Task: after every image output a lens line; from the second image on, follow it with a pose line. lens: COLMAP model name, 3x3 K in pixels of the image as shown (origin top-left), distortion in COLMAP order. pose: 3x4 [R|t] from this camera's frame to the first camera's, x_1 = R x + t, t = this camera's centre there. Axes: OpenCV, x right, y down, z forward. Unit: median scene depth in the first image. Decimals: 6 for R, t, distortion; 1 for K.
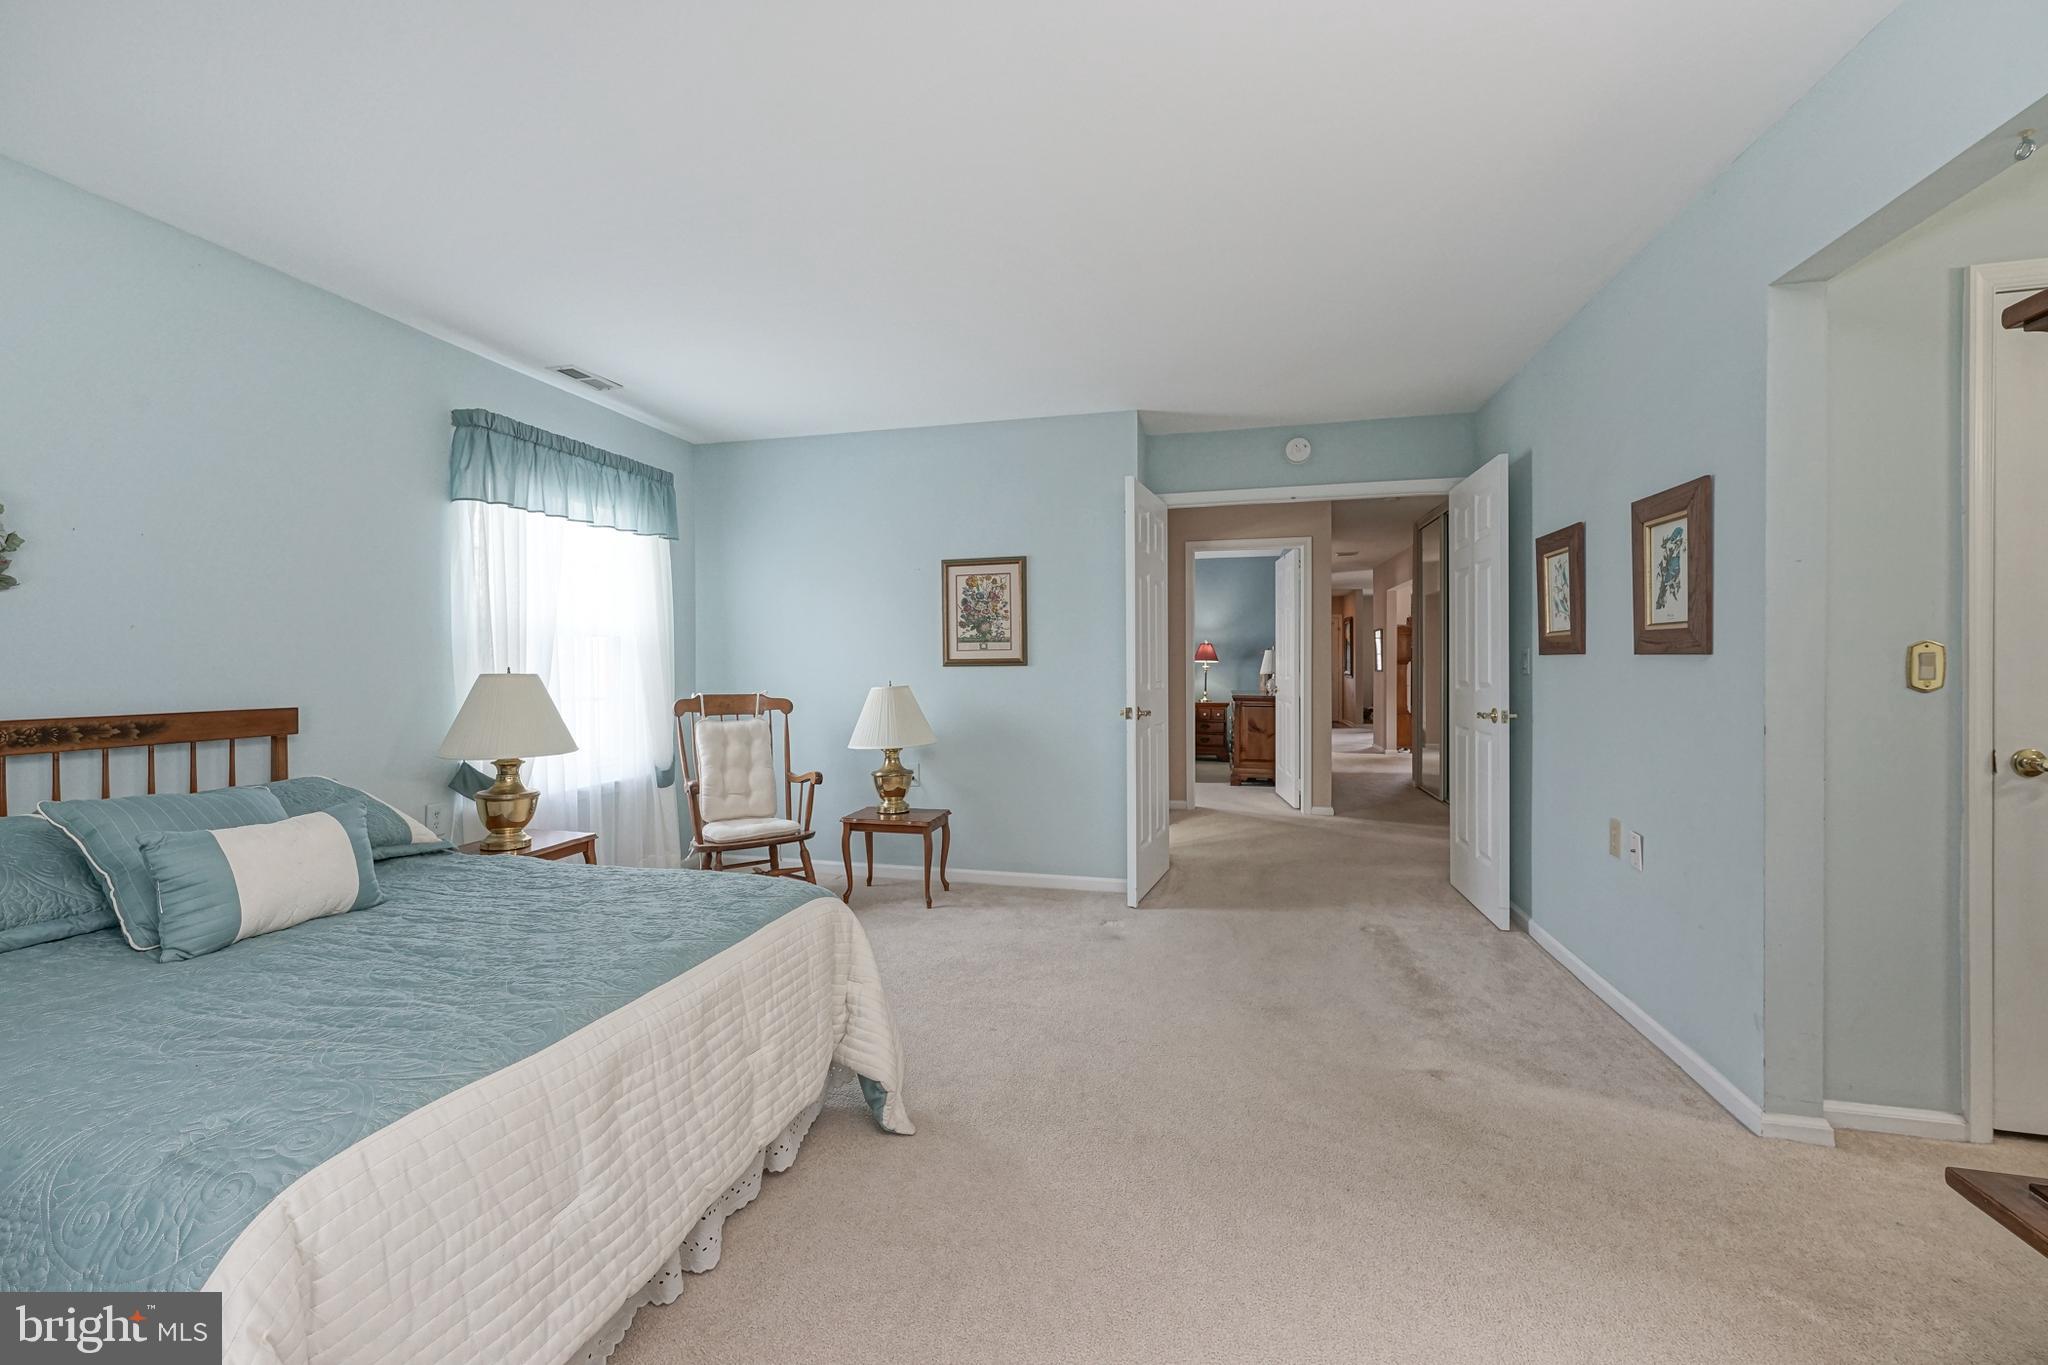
lens RADIAL K [[819.2, 0, 1023.1], [0, 819.2, 660.4], [0, 0, 1]] dist [-0.001237, -0.000033]
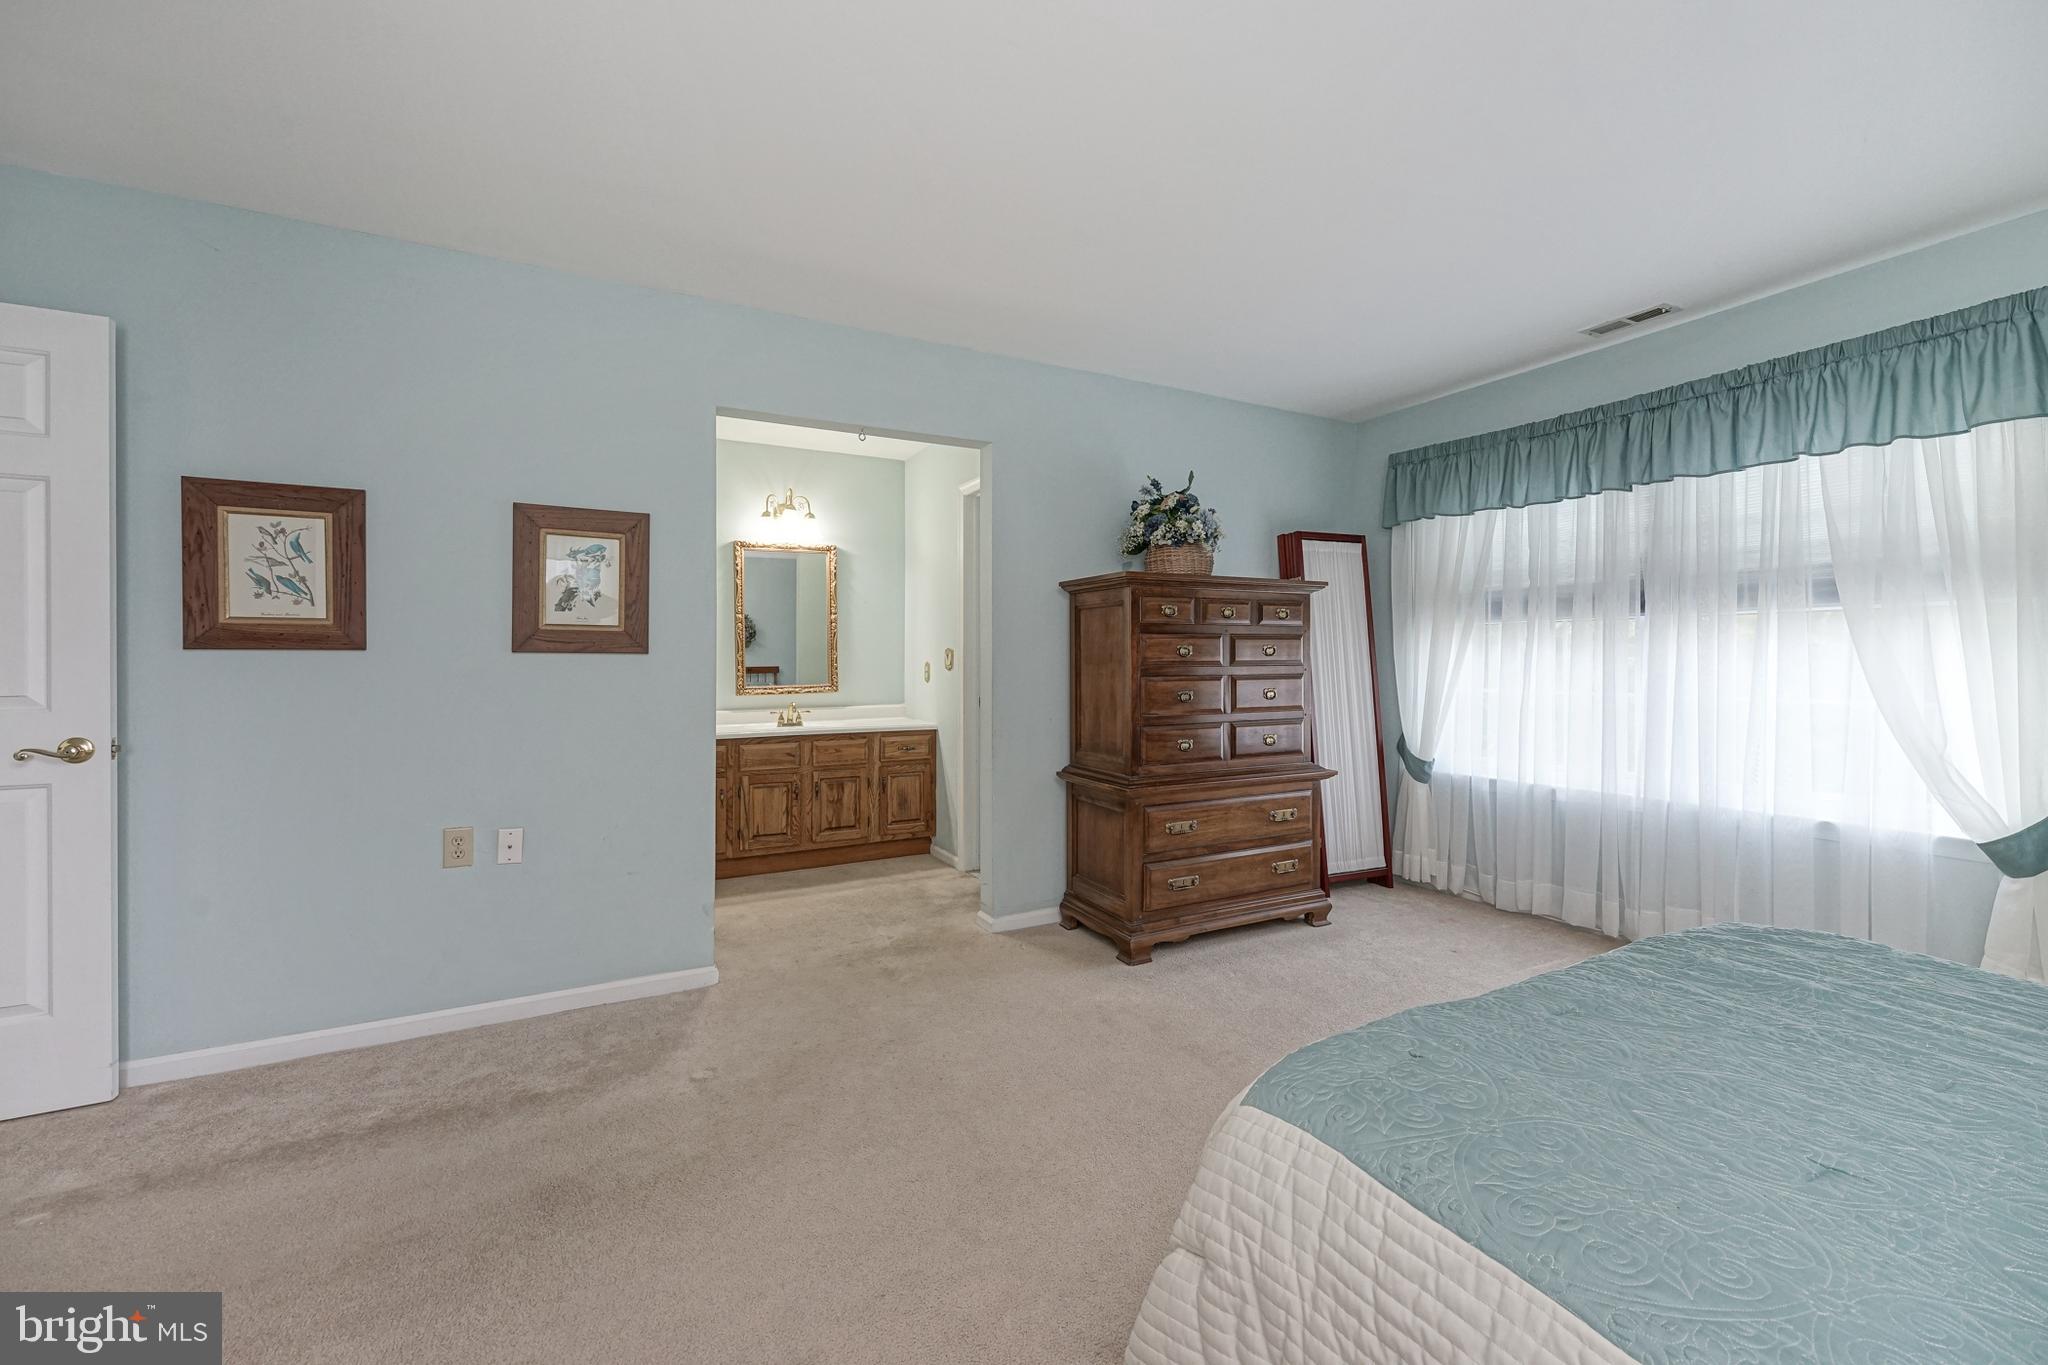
lens RADIAL K [[824.0, 0, 1026.9], [0, 824.0, 674.2], [0, 0, 1]] dist [0.001128, 0.000277]
pose [[-0.665341, -0.007753, 0.746499, -0.282154], [0.001361, 0.999932, 0.011598, 0.005413], [-0.746538, 0.008732, -0.665286, 0.782774]]
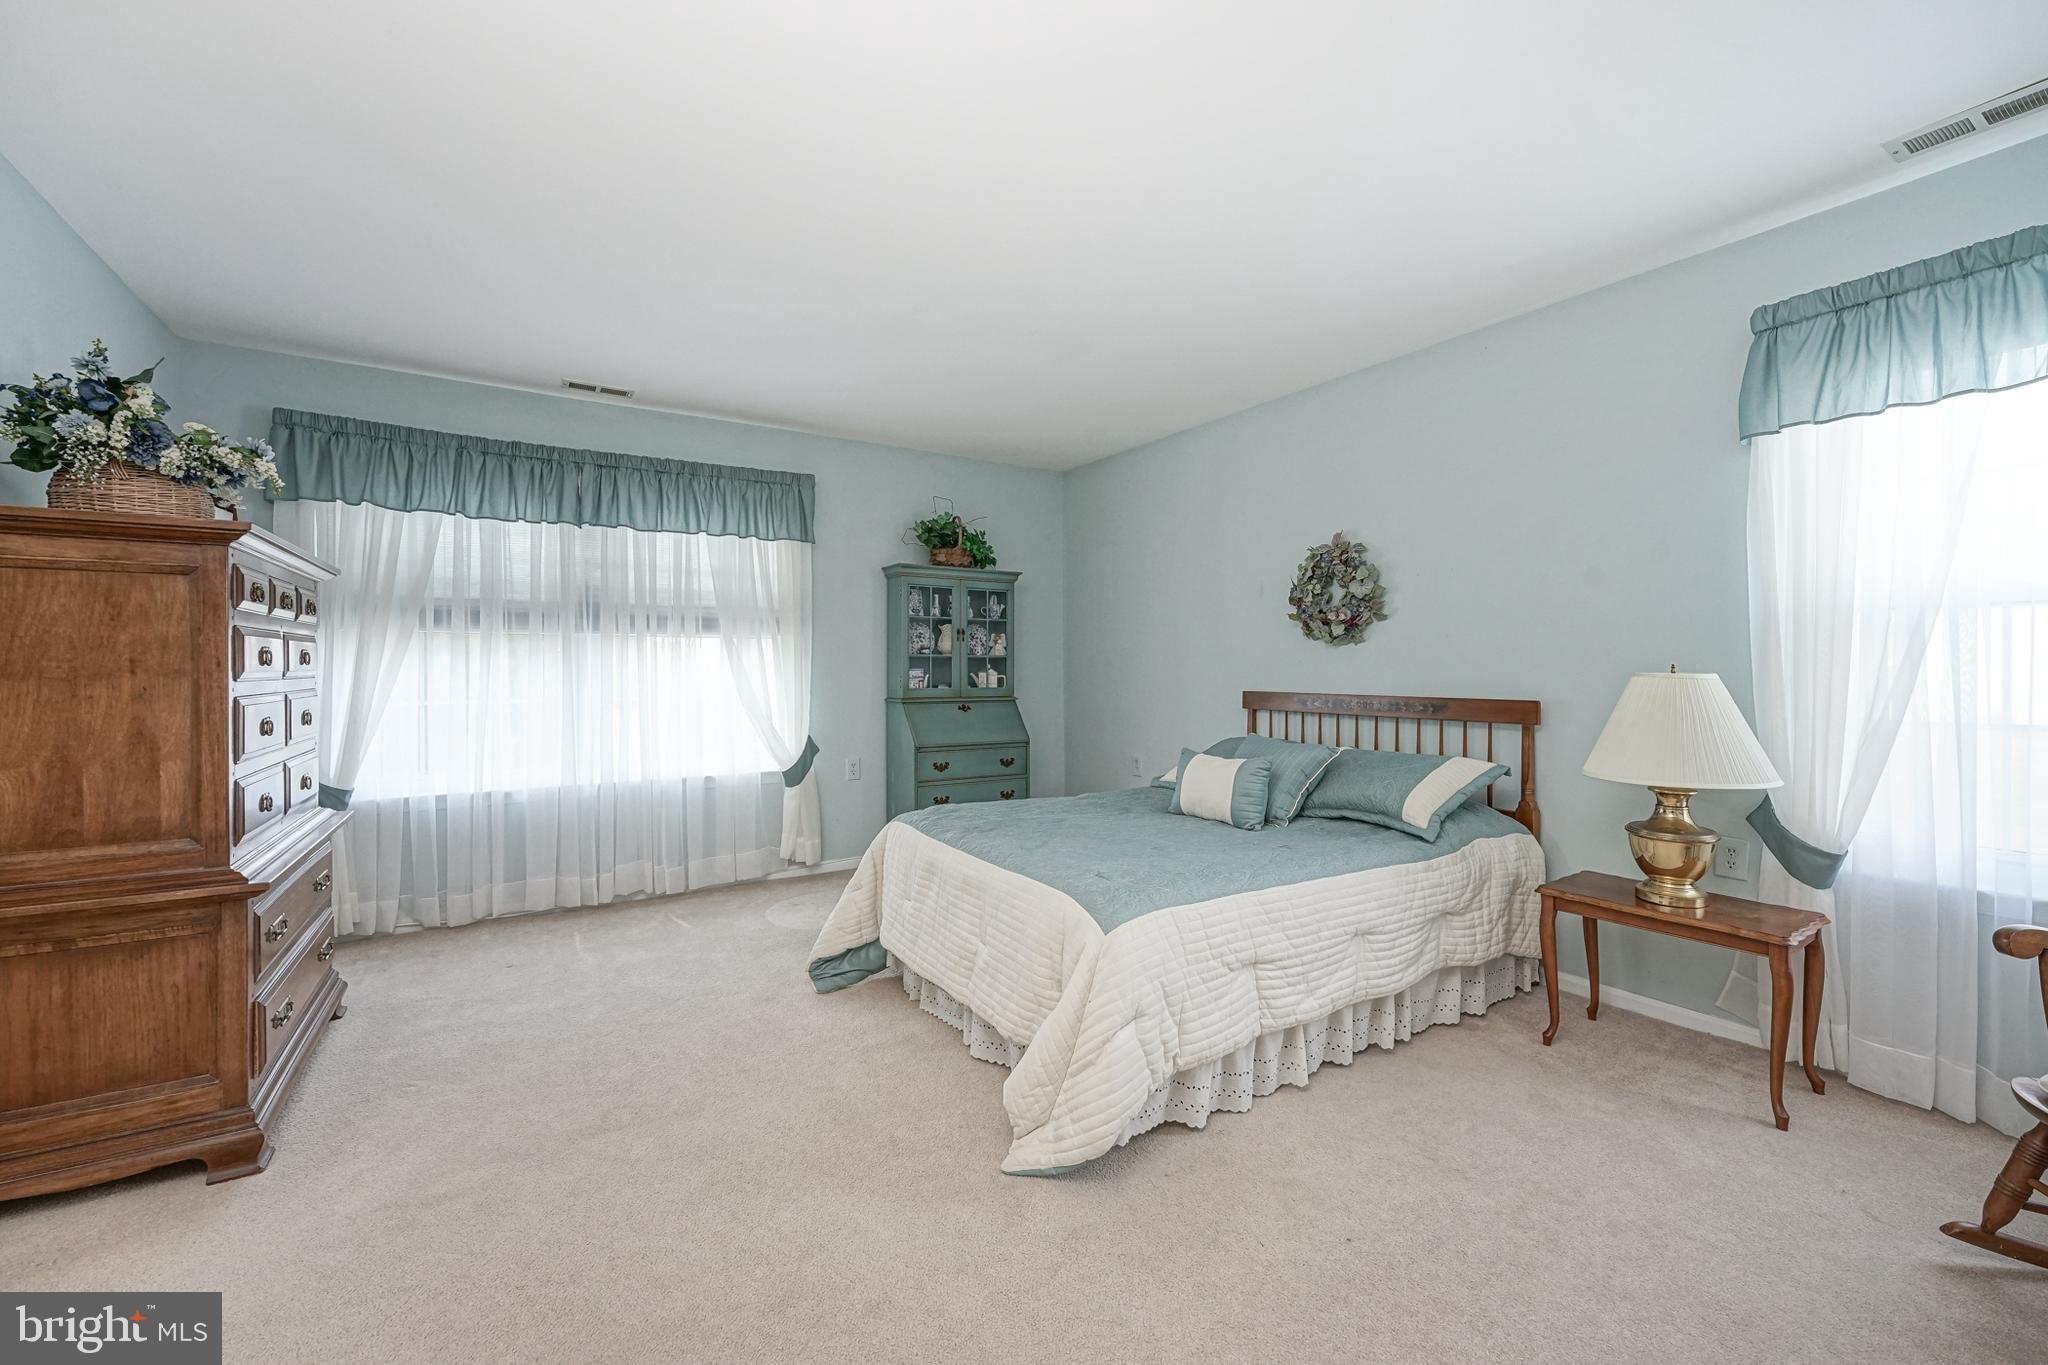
lens RADIAL K [[824.0, 0, 1026.9], [0, 824.0, 674.2], [0, 0, 1]] dist [0.001128, 0.000277]
pose [[-0.696788, 0.011170, -0.717190, 0.257009], [0.008540, 0.999937, 0.007277, 0.004488], [0.717226, -0.001055, -0.696840, 0.843935]]
